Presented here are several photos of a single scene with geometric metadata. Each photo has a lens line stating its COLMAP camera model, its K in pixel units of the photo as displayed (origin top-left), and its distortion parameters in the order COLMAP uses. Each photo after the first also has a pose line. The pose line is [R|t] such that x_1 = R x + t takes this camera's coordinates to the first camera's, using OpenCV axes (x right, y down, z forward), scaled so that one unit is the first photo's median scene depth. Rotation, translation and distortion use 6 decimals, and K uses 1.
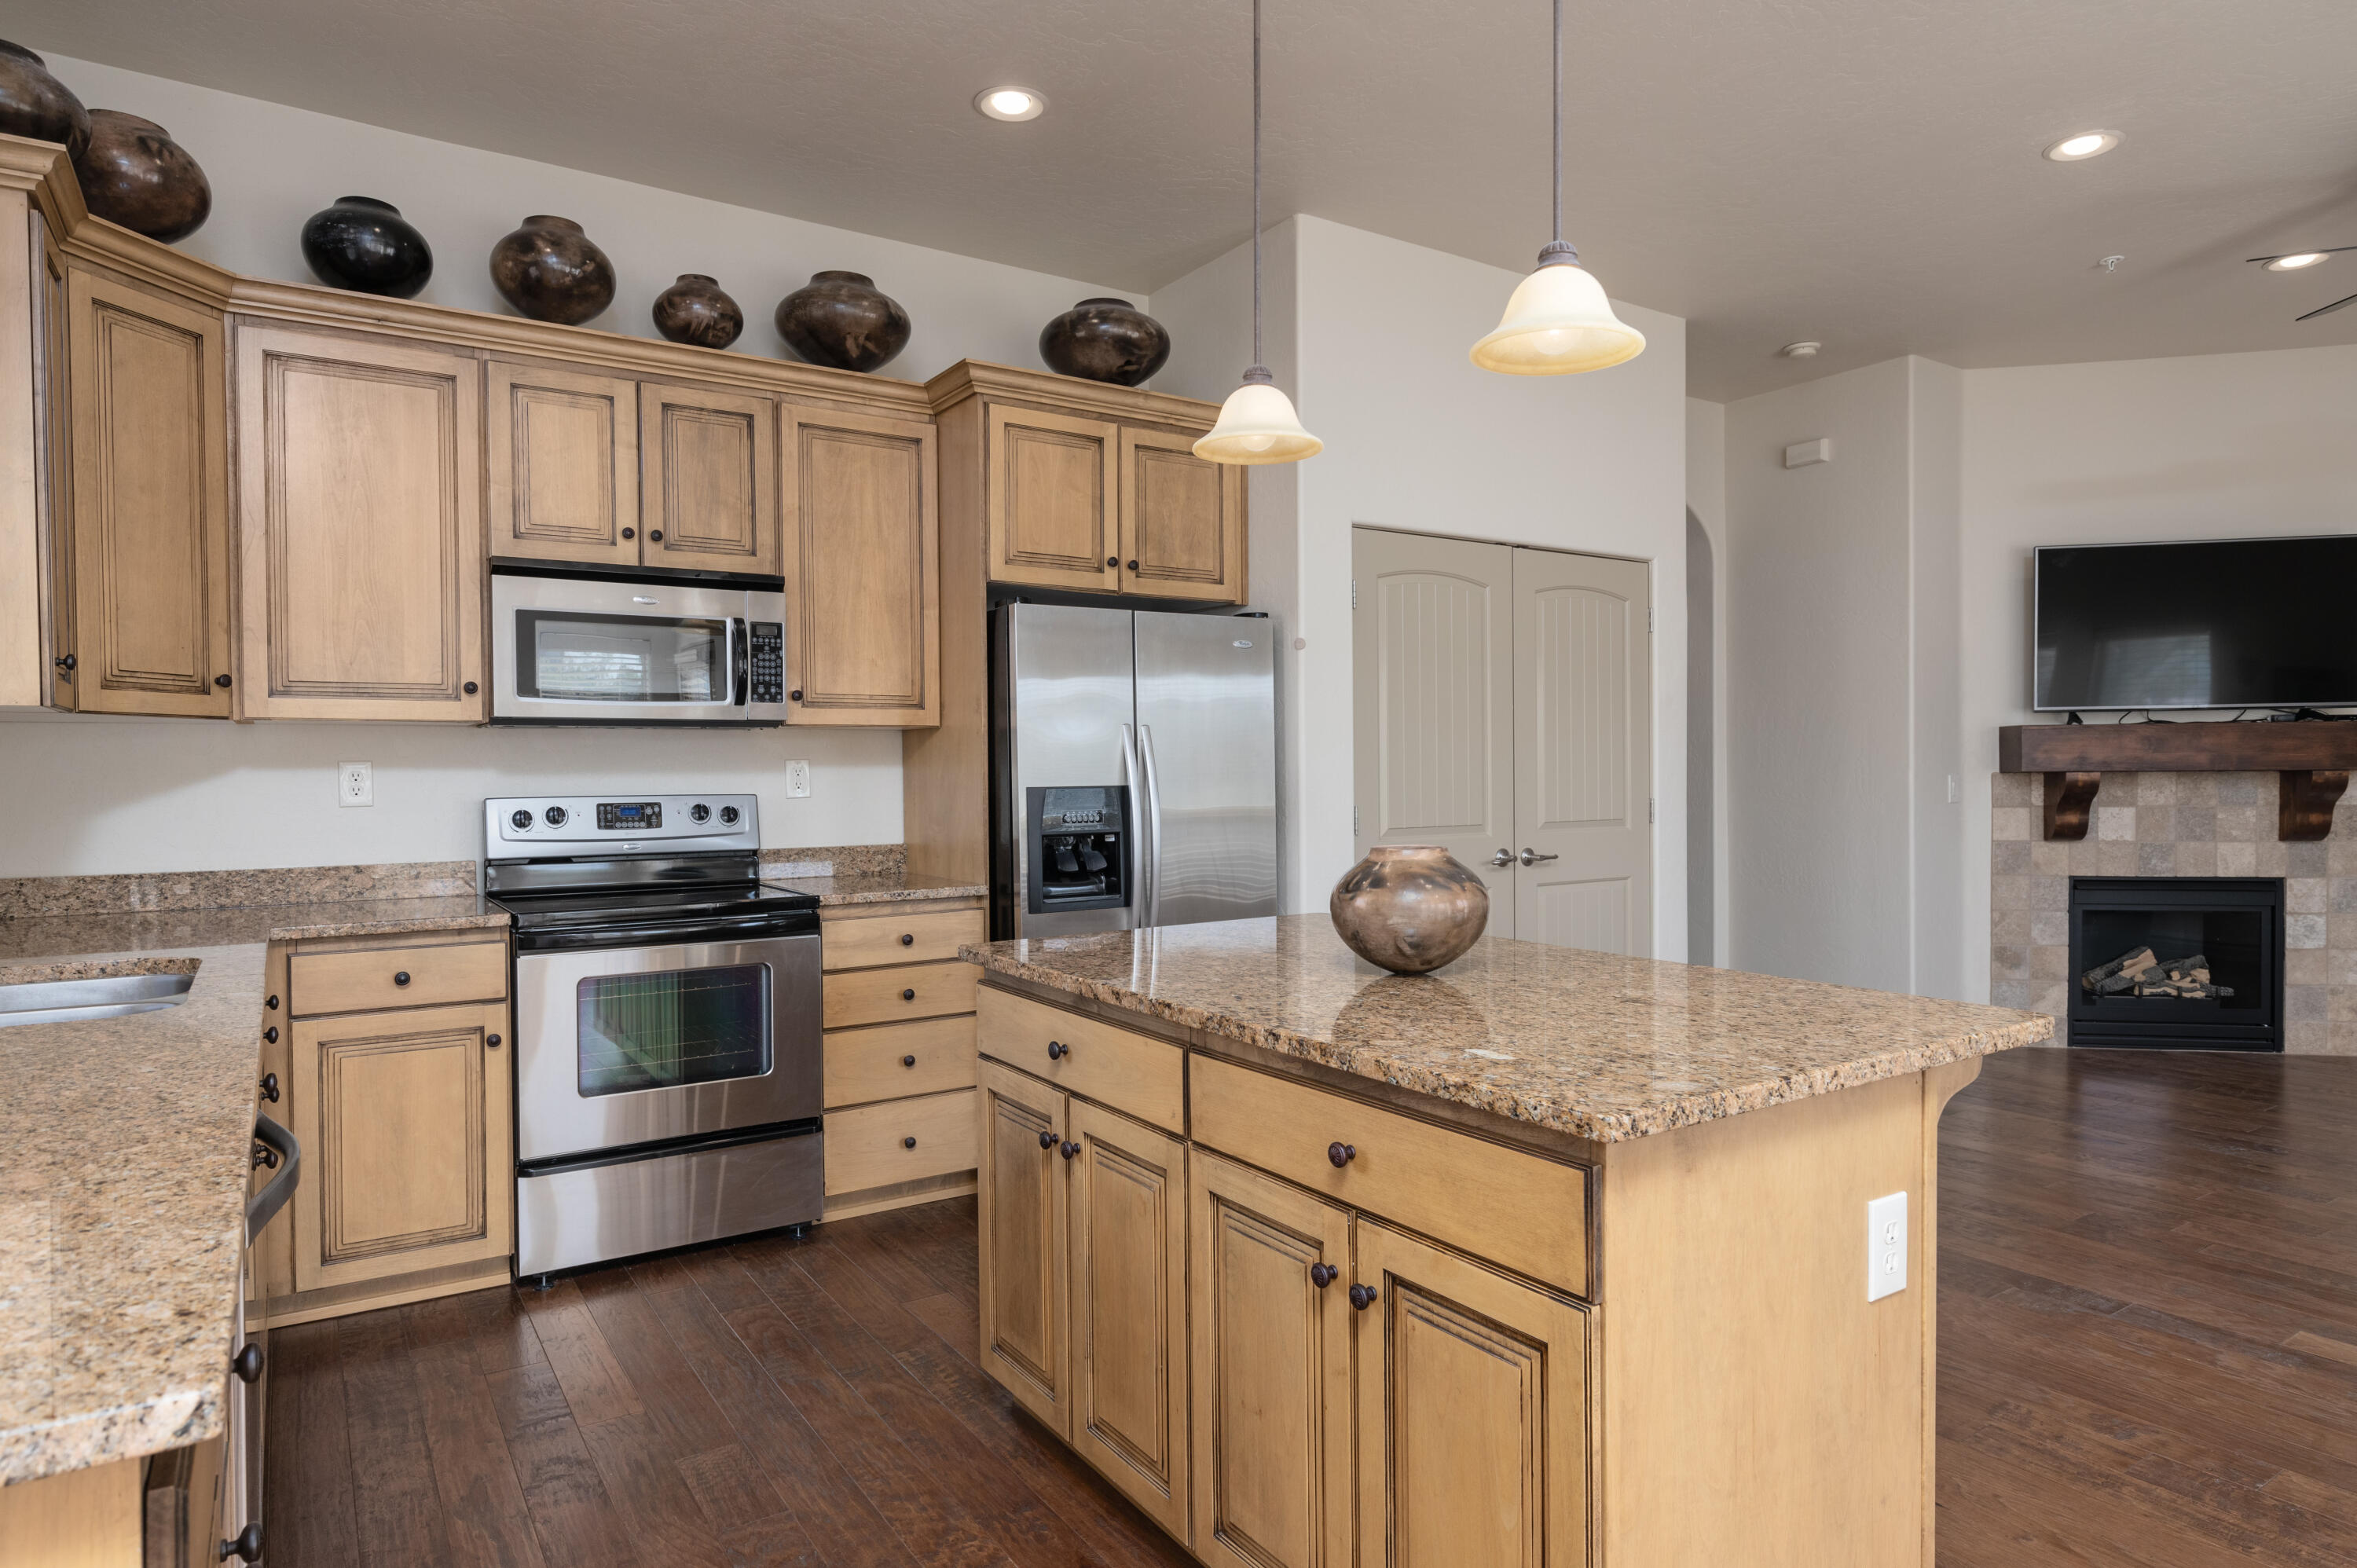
lens RADIAL K [[1363.9, 0, 1188.0], [0, 1363.9, 798.1], [0, 0, 1]] dist [0.001390, -0.003081]
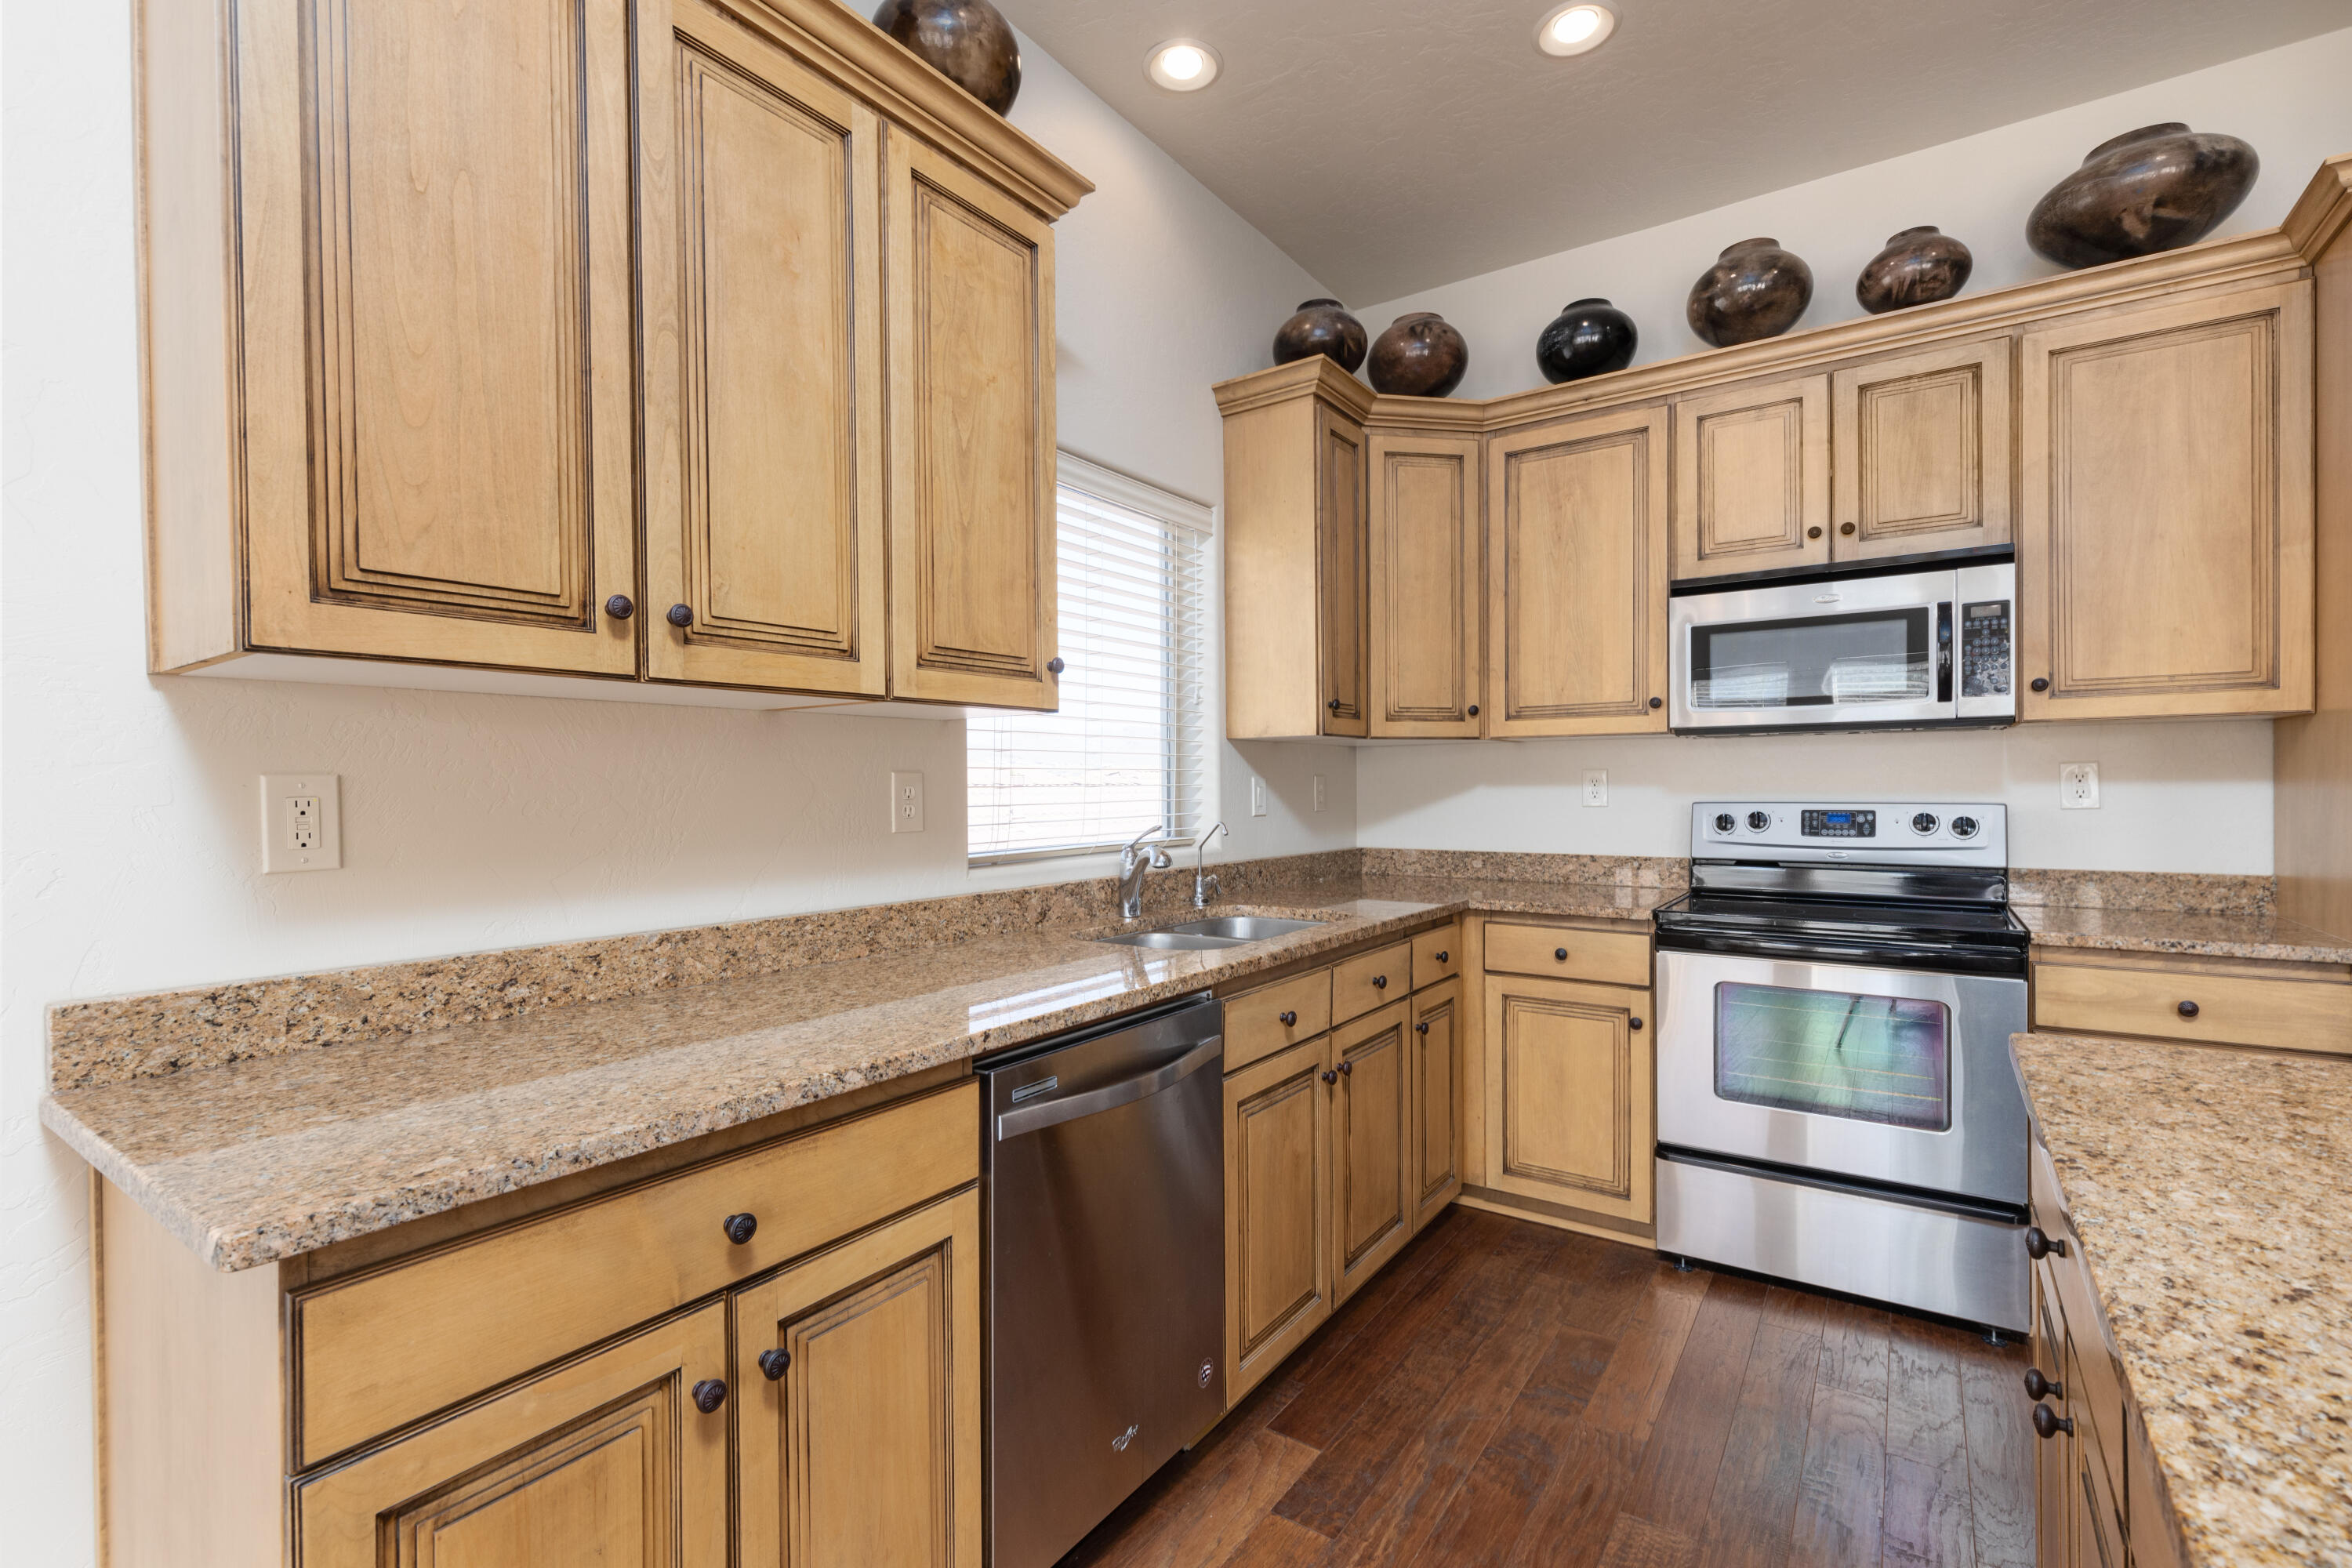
lens RADIAL K [[1057.5, 0, 1168.6], [0, 1057.5, 792.0], [0, 0, 1]] dist [0.007819, -0.002178]
pose [[0.362914, 0.012429, -0.931740, 0.127422], [-0.014280, 0.999868, 0.007776, -0.008623], [0.931713, 0.010483, 0.363044, 0.296386]]
